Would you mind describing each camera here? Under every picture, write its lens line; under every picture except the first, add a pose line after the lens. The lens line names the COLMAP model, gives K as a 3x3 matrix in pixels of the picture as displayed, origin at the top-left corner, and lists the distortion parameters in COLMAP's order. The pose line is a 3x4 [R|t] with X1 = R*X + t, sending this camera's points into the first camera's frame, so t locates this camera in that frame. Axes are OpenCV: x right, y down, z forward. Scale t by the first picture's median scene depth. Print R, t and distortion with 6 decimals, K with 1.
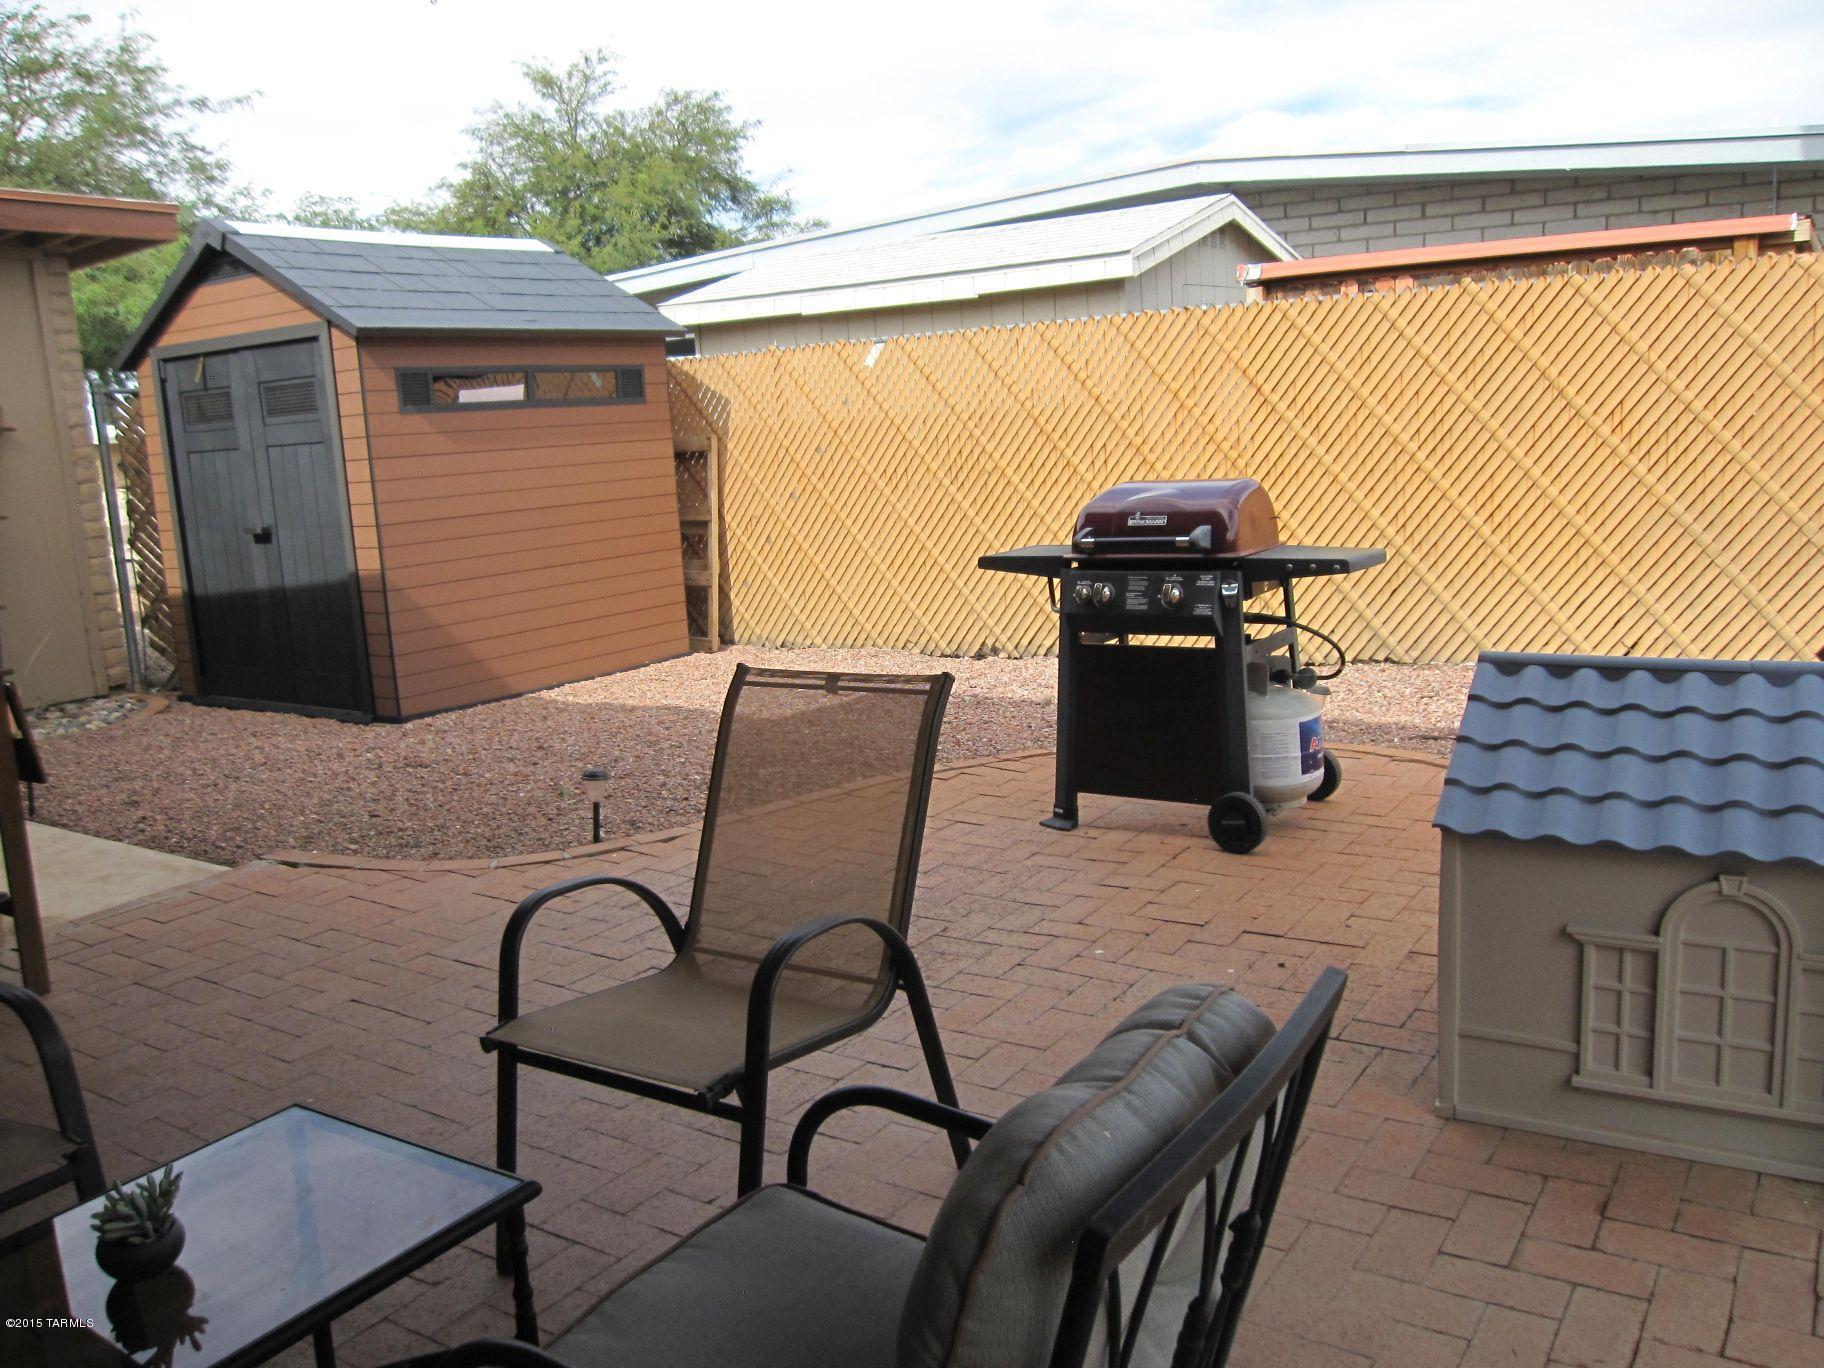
lens RADIAL K [[1510.4, 0, 925.3], [0, 1510.4, 694.1], [0, 0, 1]] dist [-0.084914, 0.054615]
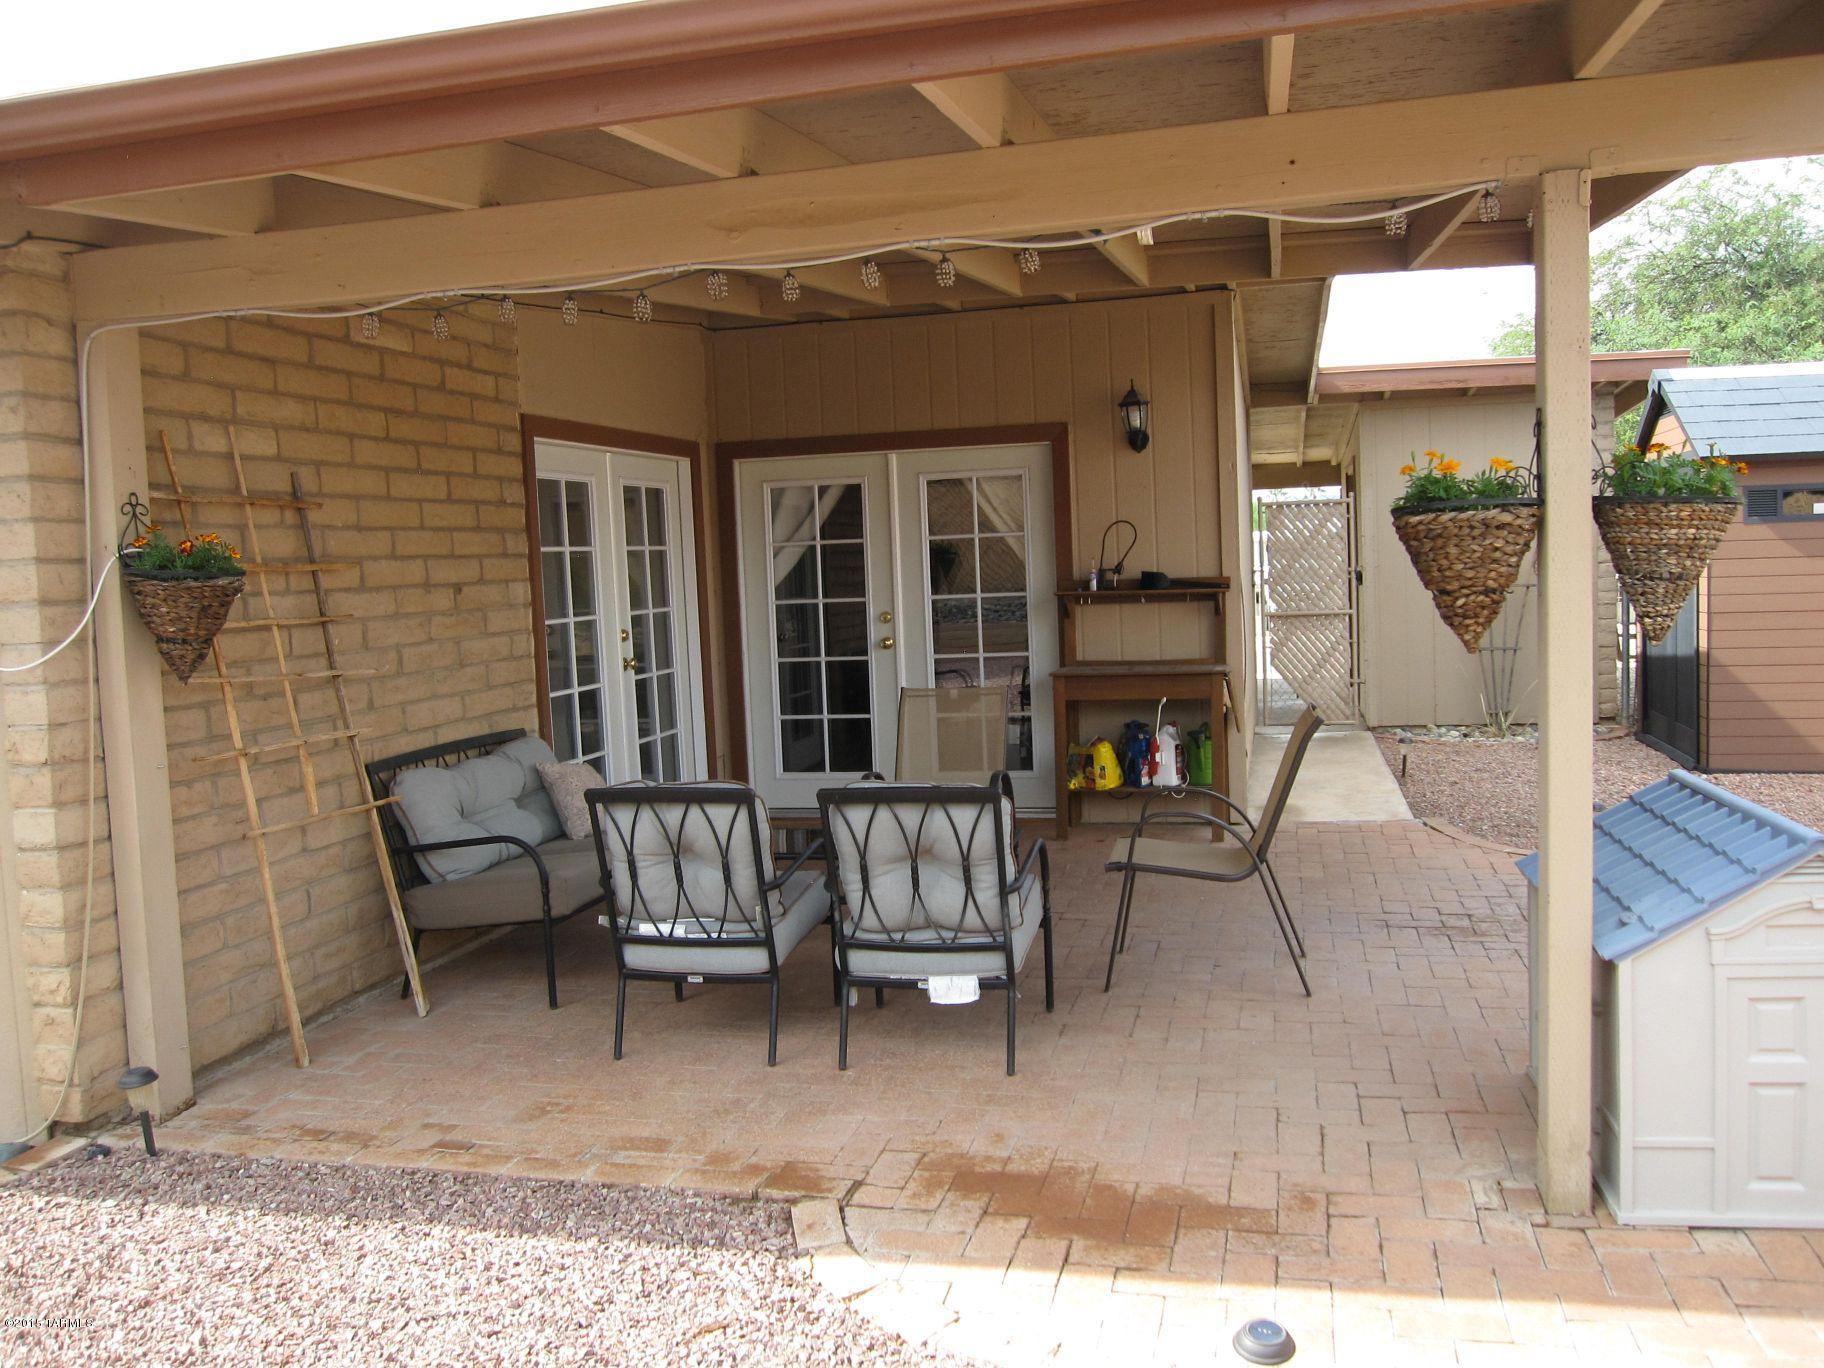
lens RADIAL K [[1508.1, 0, 921.9], [0, 1508.1, 689.5], [0, 0, 1]] dist [-0.082924, 0.048949]
pose [[0.345487, 0.120700, -0.930629, 0.472714], [-0.153736, 0.985576, 0.070754, -0.030867], [0.925745, 0.118626, 0.359059, -0.033420]]
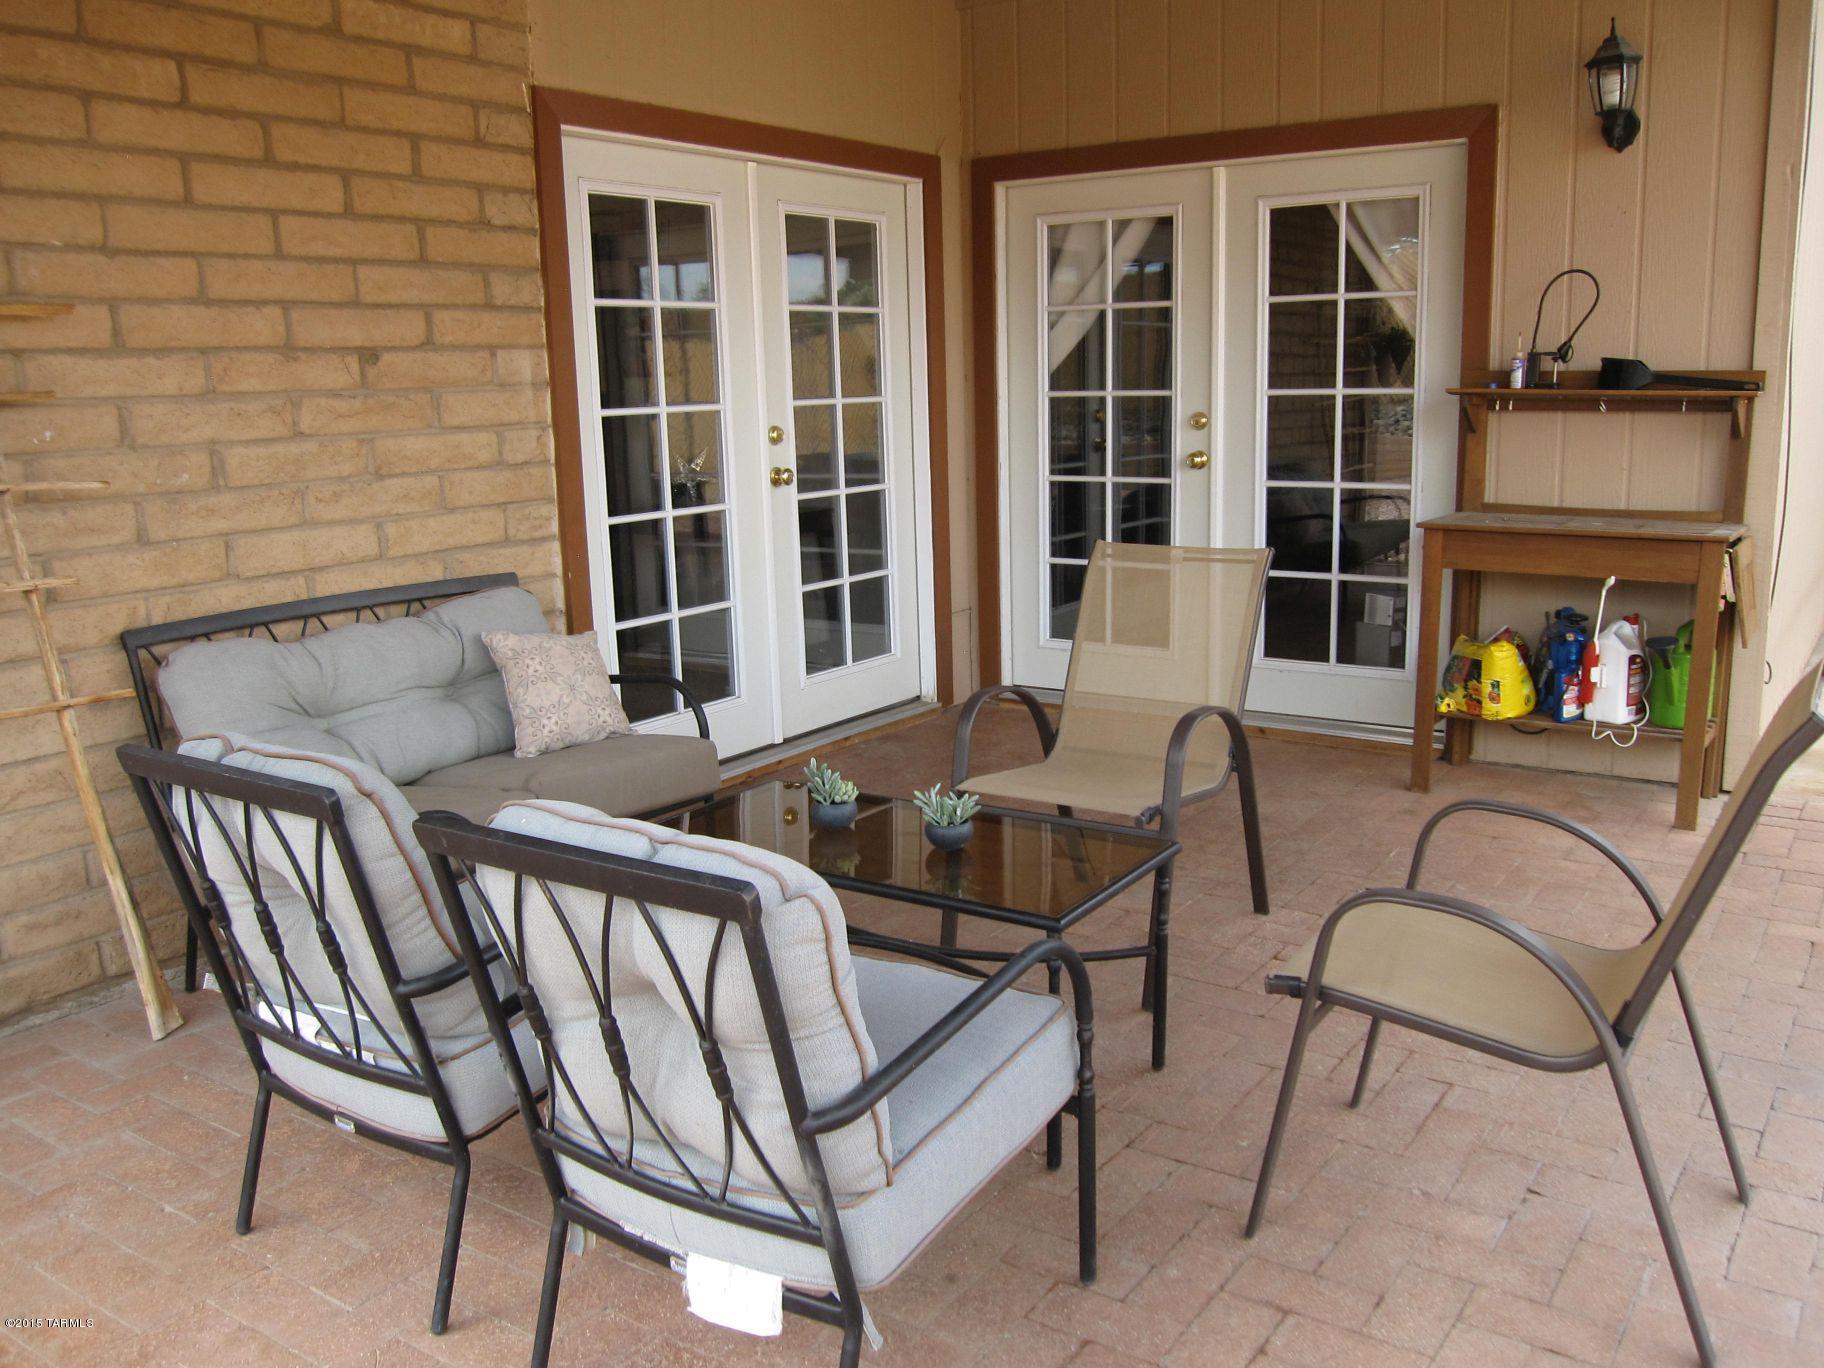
lens RADIAL K [[1516.8, 0, 940.2], [0, 1516.8, 684.6], [0, 0, 1]] dist [-0.072132, 0.039163]
pose [[-0.005899, 0.253588, -0.967294, 0.210622], [-0.163616, 0.954031, 0.251108, -0.041122], [0.986506, 0.159746, 0.035863, 0.173624]]
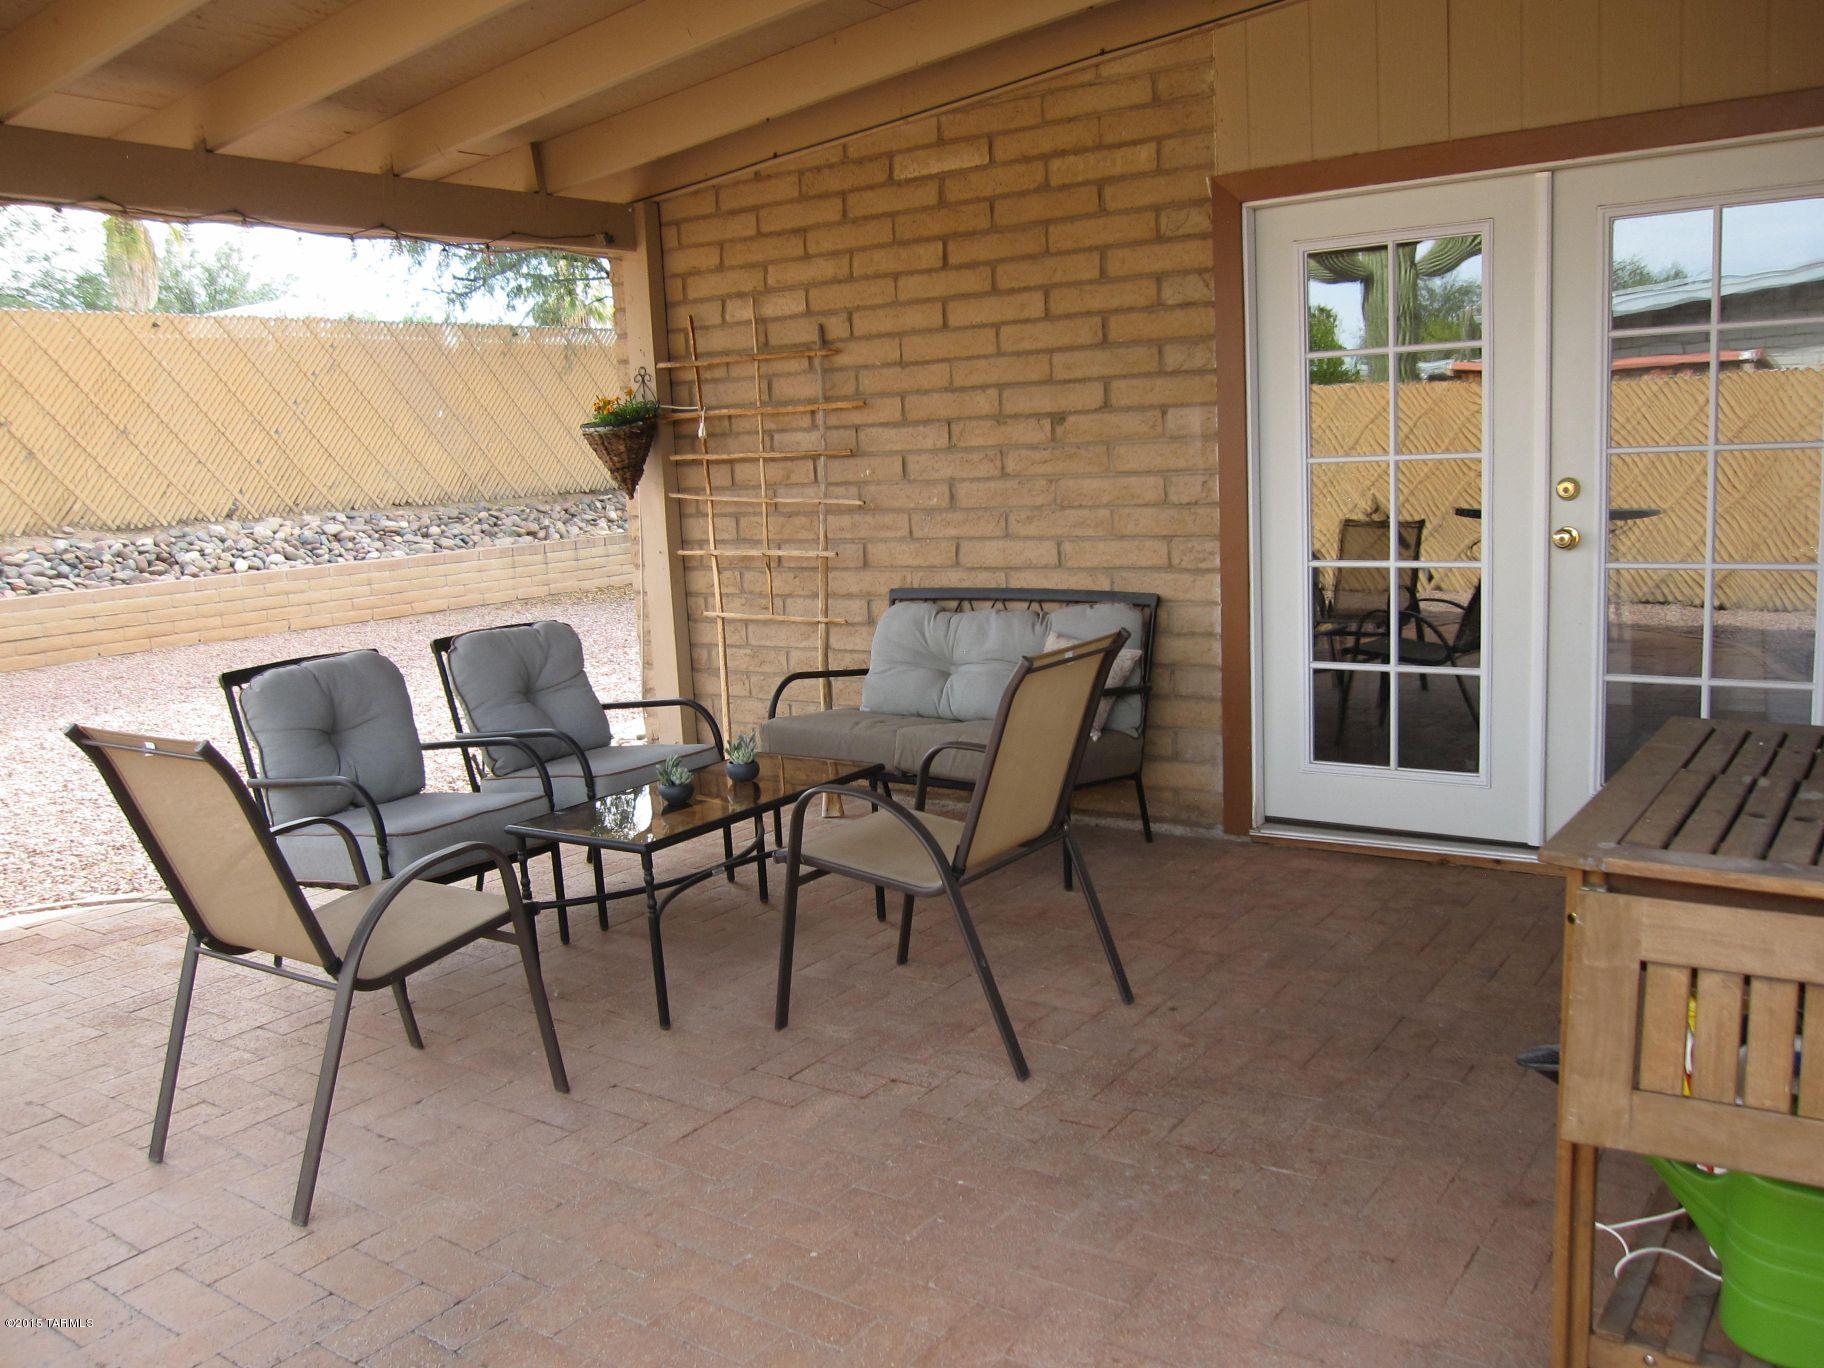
lens RADIAL K [[1508.1, 0, 921.9], [0, 1508.1, 689.5], [0, 0, 1]] dist [-0.082924, 0.048949]
pose [[-0.994474, 0.097774, 0.038235, -0.193389], [0.104938, 0.936554, 0.334447, -0.100160], [-0.003109, 0.336611, -0.941639, 0.607440]]
